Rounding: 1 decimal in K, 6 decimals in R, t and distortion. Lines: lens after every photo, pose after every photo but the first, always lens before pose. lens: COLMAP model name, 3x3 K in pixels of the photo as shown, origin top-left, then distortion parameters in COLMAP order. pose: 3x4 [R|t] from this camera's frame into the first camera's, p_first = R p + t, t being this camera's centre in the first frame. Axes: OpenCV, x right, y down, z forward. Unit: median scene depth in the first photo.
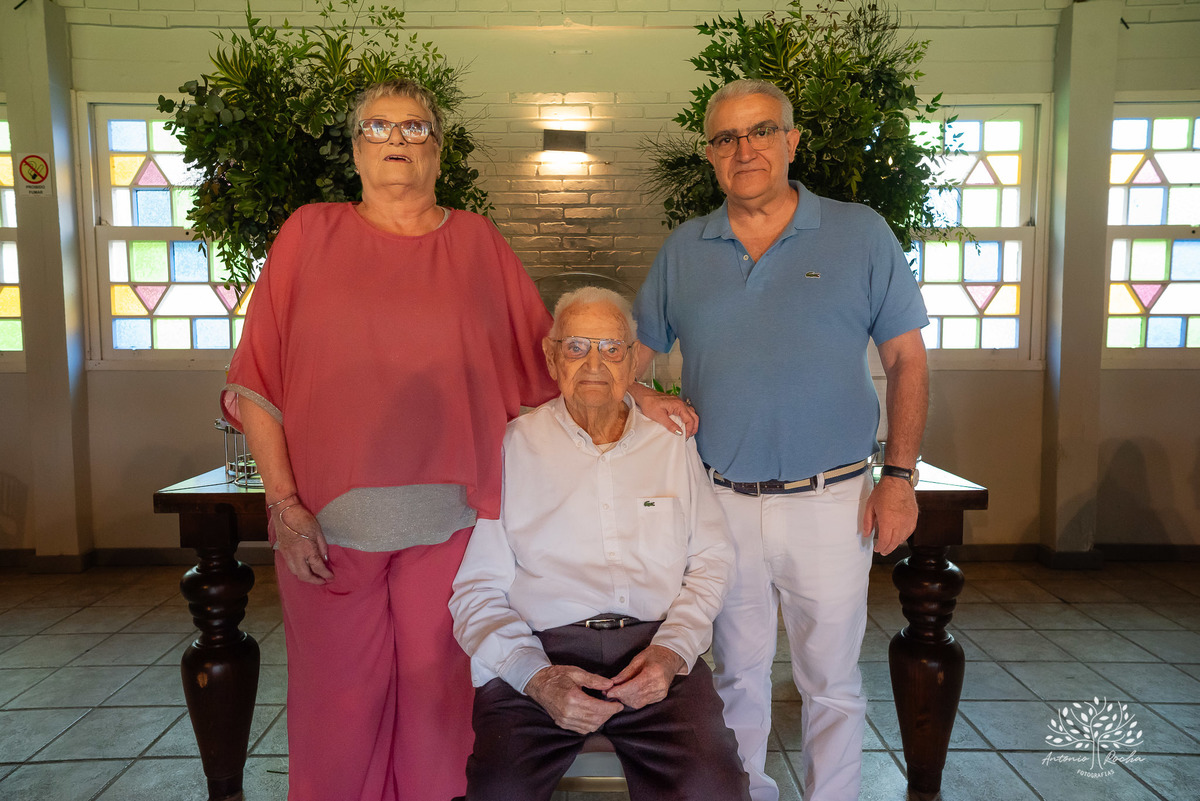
lens RADIAL K [[808.8, 0, 607.0], [0, 808.8, 382.6], [0, 0, 1]] dist [-0.032645, 0.067712]
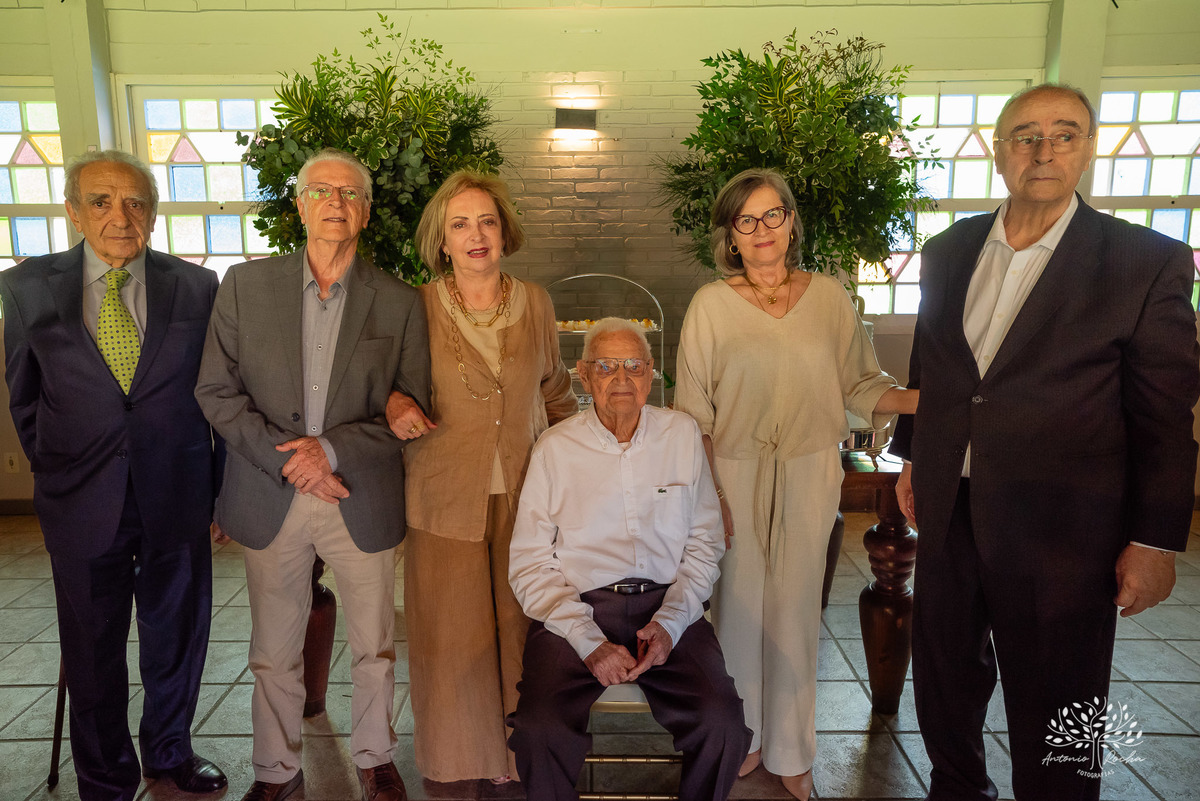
lens RADIAL K [[812.1, 0, 597.5], [0, 812.1, 383.6], [0, 0, 1]] dist [-0.032851, 0.059707]
pose [[0.999905, -0.002580, -0.013541, -0.019753], [0.003666, 0.996719, 0.080854, -0.074736], [0.013288, -0.080896, 0.996634, -0.151639]]
